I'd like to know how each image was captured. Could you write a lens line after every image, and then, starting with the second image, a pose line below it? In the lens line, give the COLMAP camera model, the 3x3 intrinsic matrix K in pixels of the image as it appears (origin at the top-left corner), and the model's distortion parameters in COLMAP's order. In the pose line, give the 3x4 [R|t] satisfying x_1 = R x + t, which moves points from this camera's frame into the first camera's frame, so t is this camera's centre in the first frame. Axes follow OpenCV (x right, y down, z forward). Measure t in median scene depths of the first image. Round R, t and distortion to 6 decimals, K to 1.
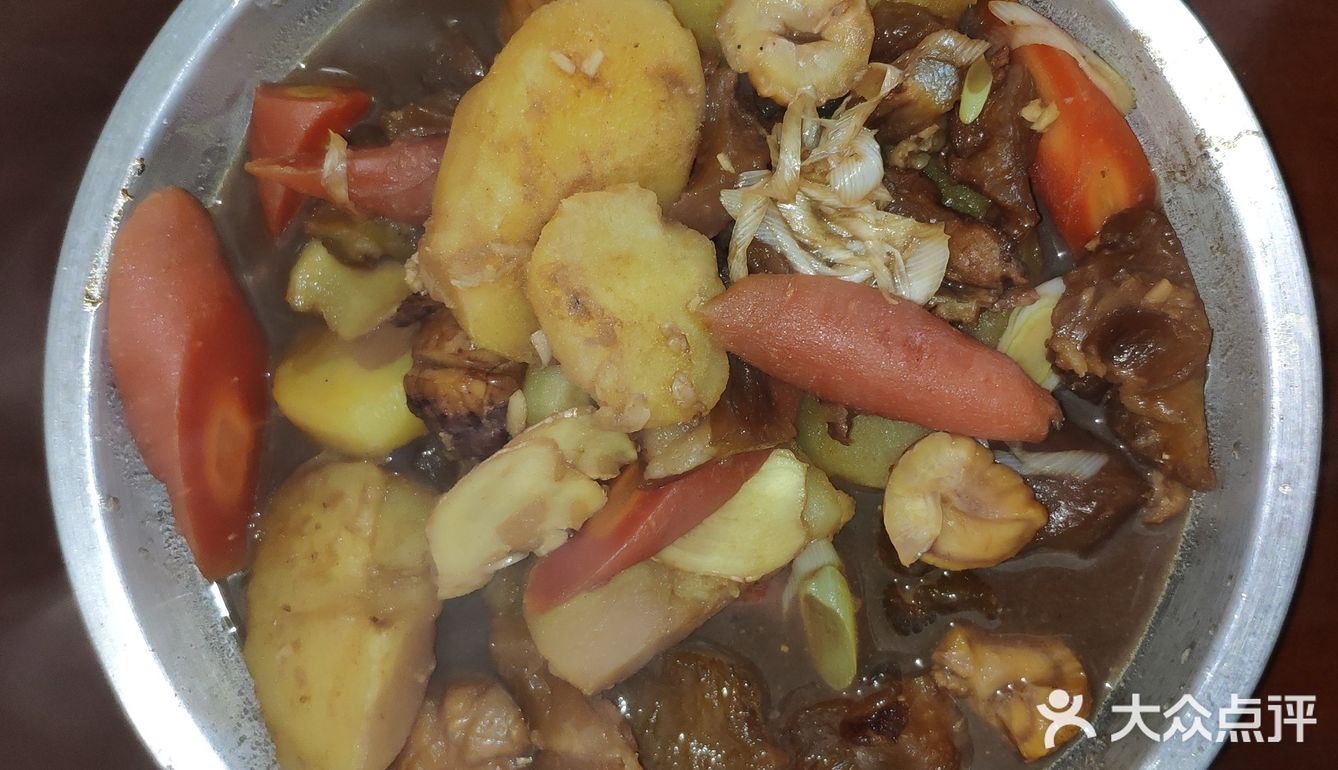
lens RADIAL K [[1492.8, 0, 669.0], [0, 1492.8, 385.0], [0, 0, 1]] dist [-0.020923, -0.048499]
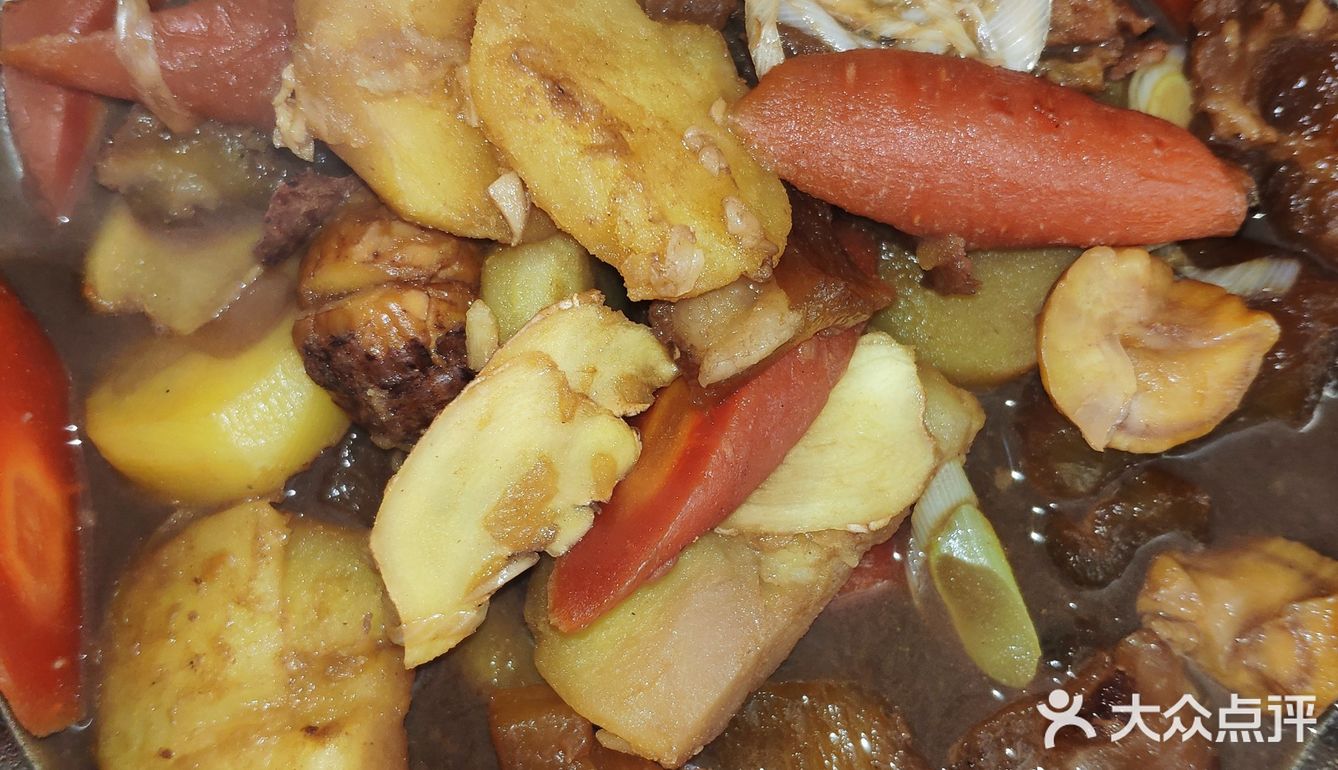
lens RADIAL K [[1492.8, 0, 669.0], [0, 1492.8, 385.0], [0, 0, 1]] dist [-0.020923, -0.048499]
pose [[0.969958, -0.193782, 0.147072, -0.120062], [0.216319, 0.963619, -0.156986, 0.155208], [-0.111301, 0.184085, 0.976588, 0.359701]]
